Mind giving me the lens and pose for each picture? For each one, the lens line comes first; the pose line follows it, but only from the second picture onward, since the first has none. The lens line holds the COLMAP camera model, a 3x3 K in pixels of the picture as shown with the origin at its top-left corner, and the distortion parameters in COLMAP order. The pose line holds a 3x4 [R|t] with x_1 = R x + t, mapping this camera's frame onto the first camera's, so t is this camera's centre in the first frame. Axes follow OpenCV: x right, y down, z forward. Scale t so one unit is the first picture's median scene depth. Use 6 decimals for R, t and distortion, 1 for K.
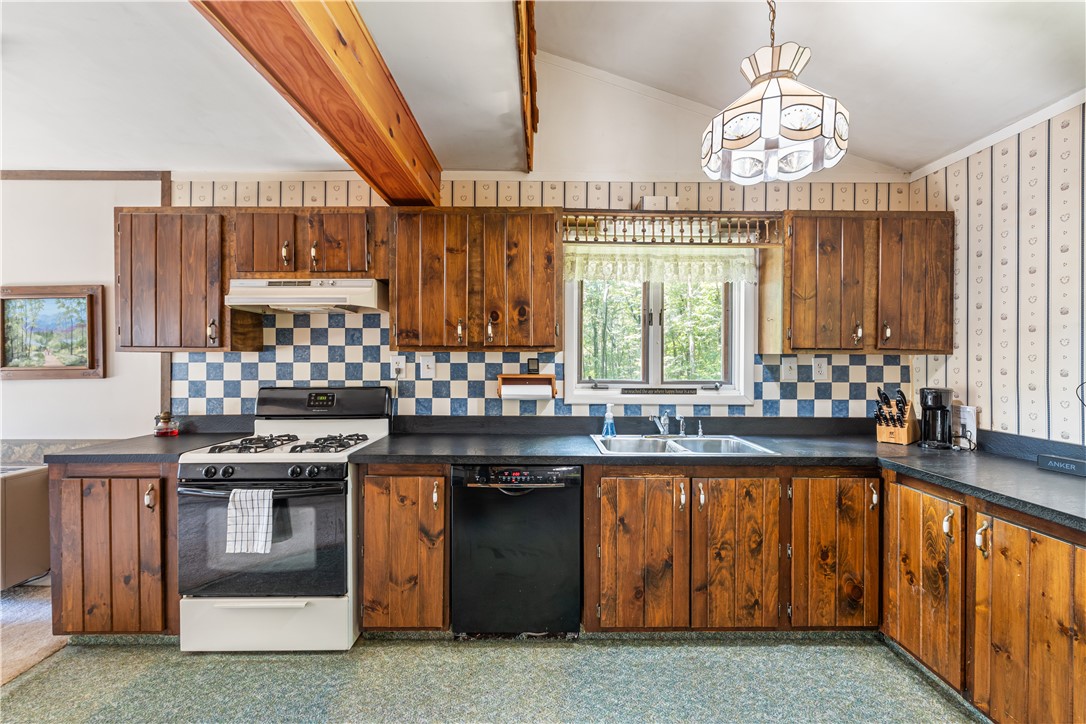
lens RADIAL K [[480.5, 0, 543.9], [0, 480.5, 361.3], [0, 0, 1]] dist [-0.002013, -0.000120]
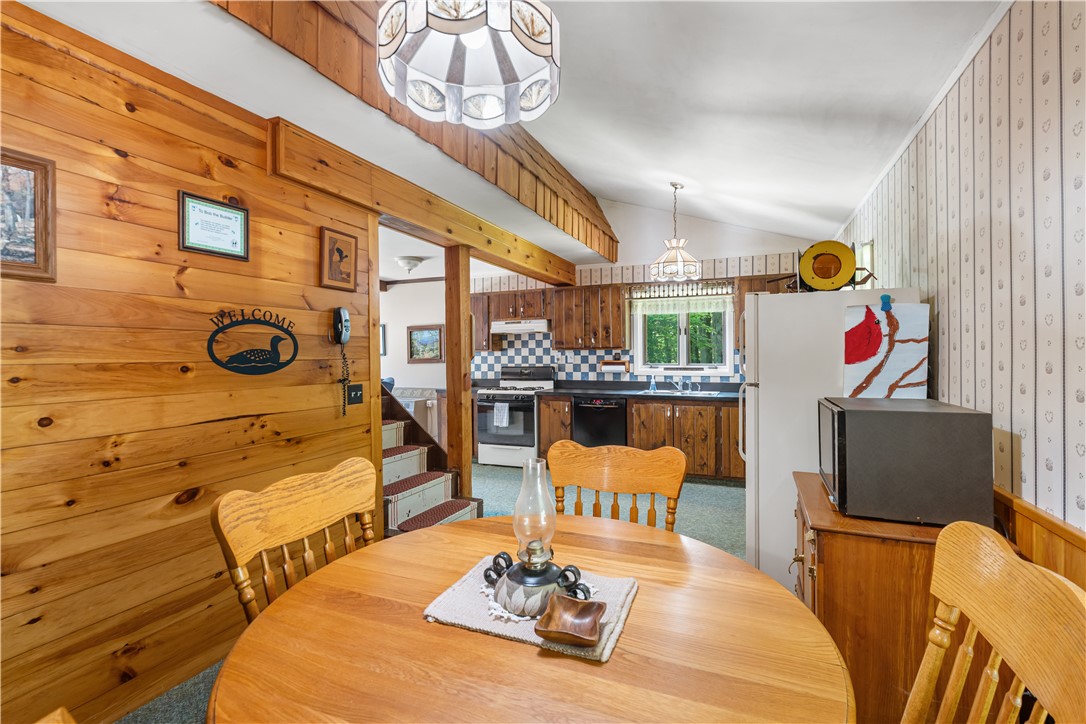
lens RADIAL K [[477.5, 0, 559.0], [0, 477.5, 355.0], [0, 0, 1]] dist [-0.000640, -0.000034]
pose [[0.926890, -0.008782, -0.375231, 0.567231], [0.007839, 0.999961, -0.004037, 0.010547], [0.375252, 0.000800, 0.926922, -1.107721]]
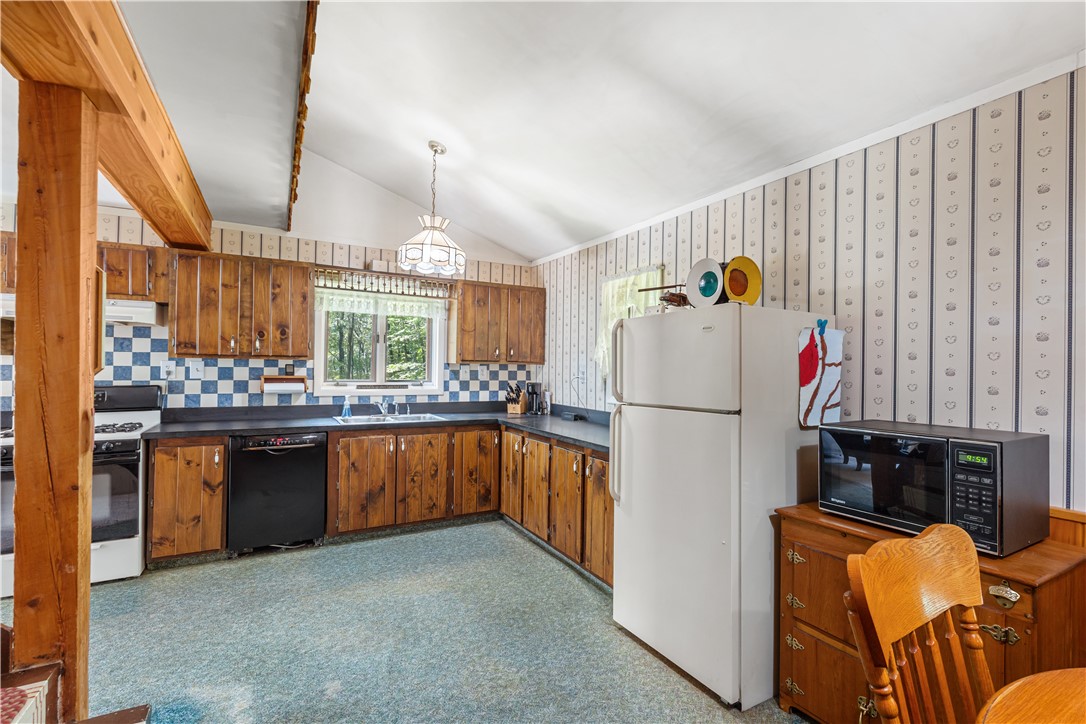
lens RADIAL K [[480.5, 0, 543.9], [0, 480.5, 361.3], [0, 0, 1]] dist [-0.002013, -0.000120]
pose [[0.874502, 0.014193, 0.484815, -0.058194], [-0.008580, 0.999868, -0.013795, -0.001680], [-0.484947, 0.007904, 0.874508, -0.647220]]
